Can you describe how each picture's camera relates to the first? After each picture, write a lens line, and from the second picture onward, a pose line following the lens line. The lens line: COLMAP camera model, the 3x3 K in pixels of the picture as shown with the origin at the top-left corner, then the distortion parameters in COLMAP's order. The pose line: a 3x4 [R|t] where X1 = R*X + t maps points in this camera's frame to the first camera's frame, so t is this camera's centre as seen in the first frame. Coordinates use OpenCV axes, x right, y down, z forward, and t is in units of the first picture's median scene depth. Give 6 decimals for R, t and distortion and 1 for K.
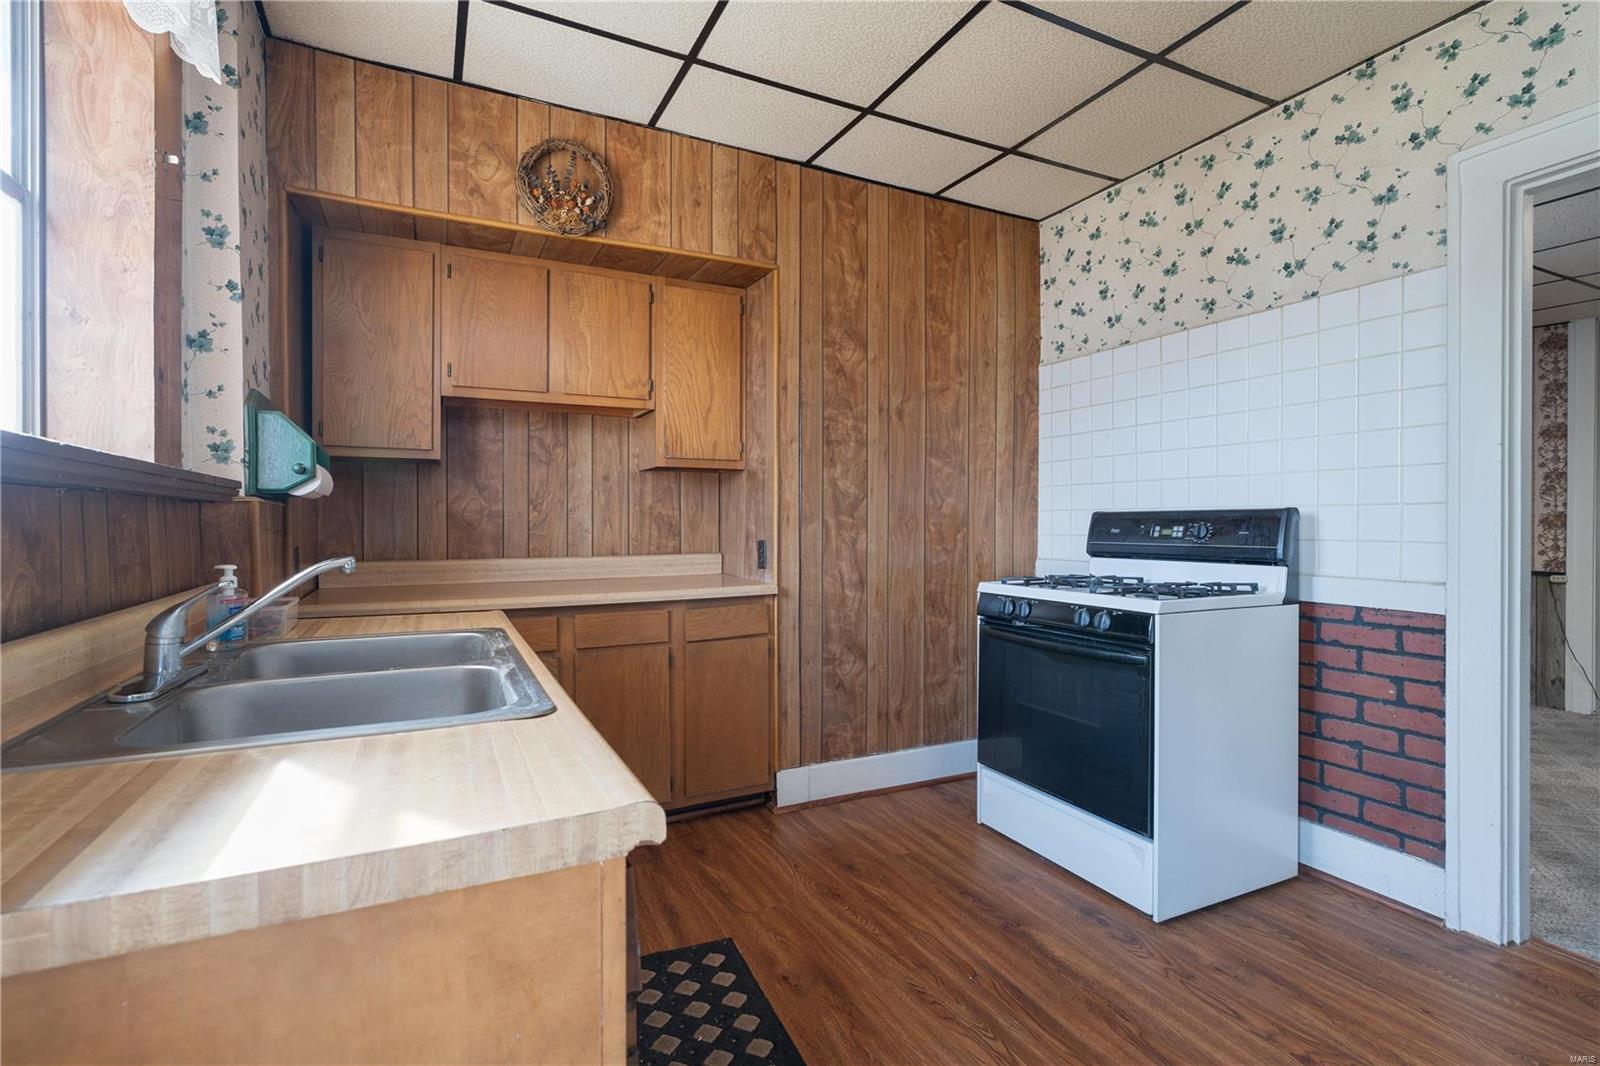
lens RADIAL K [[745.2, 0, 789.2], [0, 745.2, 528.1], [0, 0, 1]] dist [-0.005515, 0.000662]
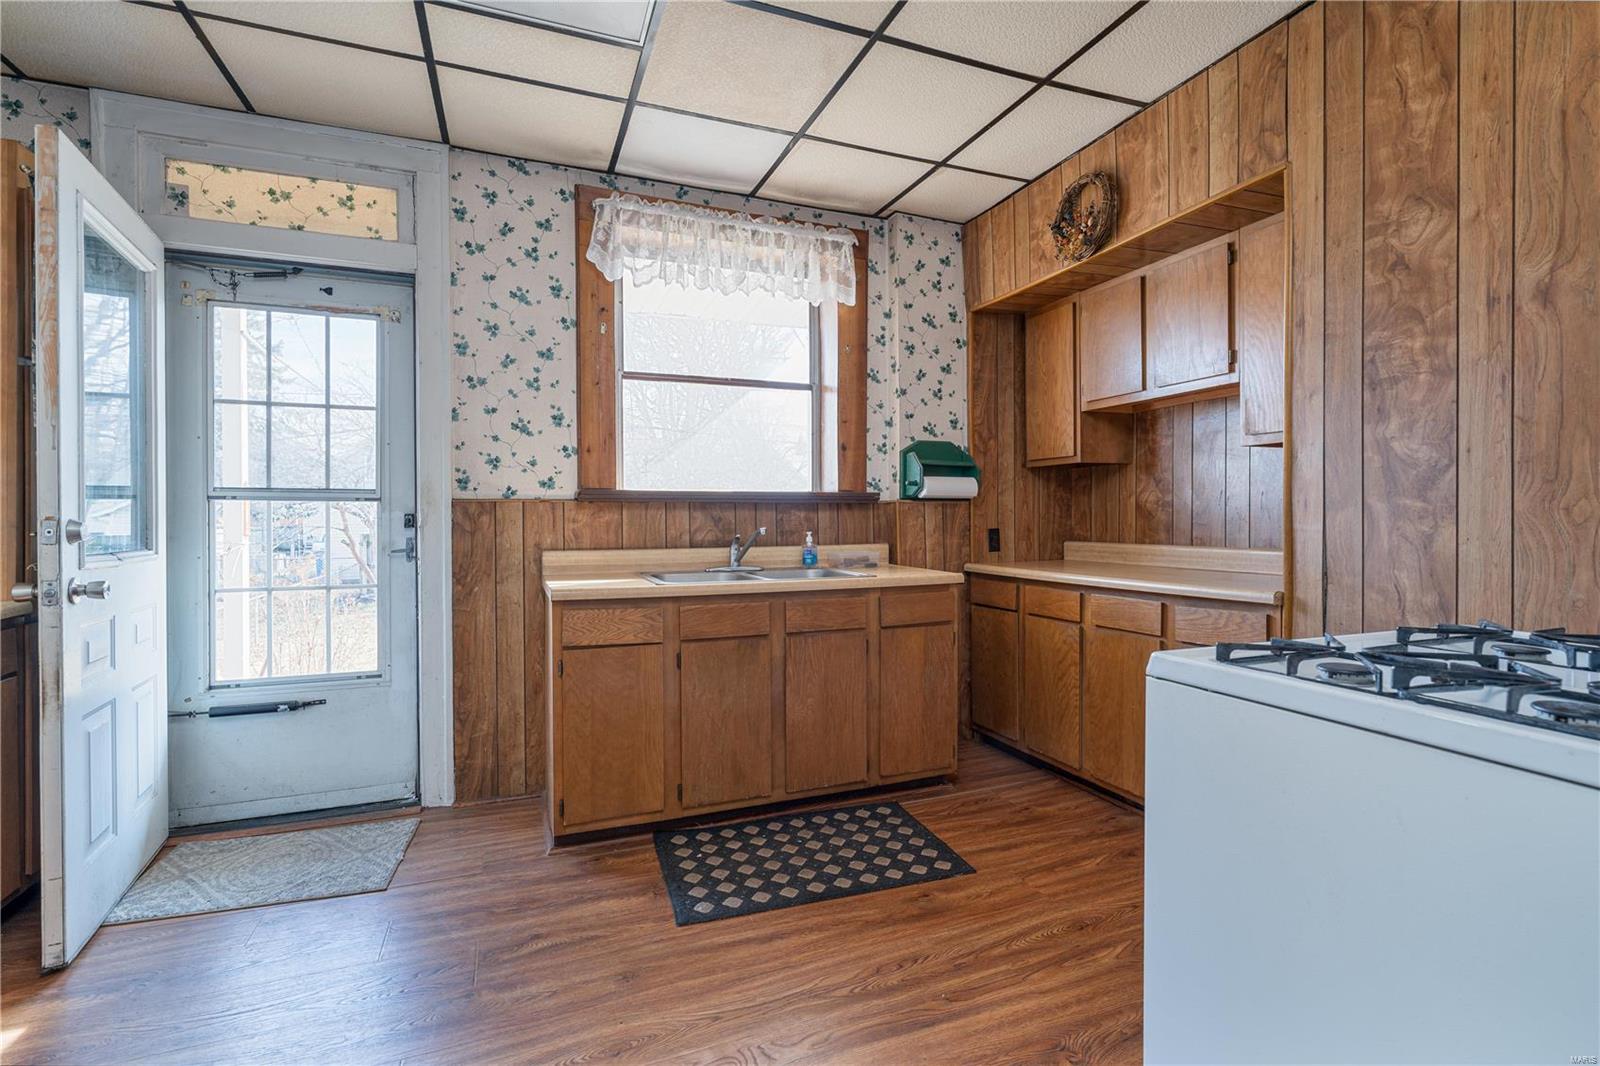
lens RADIAL K [[745.2, 0, 797.4], [0, 745.2, 526.3], [0, 0, 1]] dist [-0.005515, 0.000662]
pose [[-0.087402, 0.012641, -0.996093, 0.758038], [-0.003103, 0.999911, 0.012962, 0.001207], [0.996168, 0.004224, -0.087355, 0.573058]]
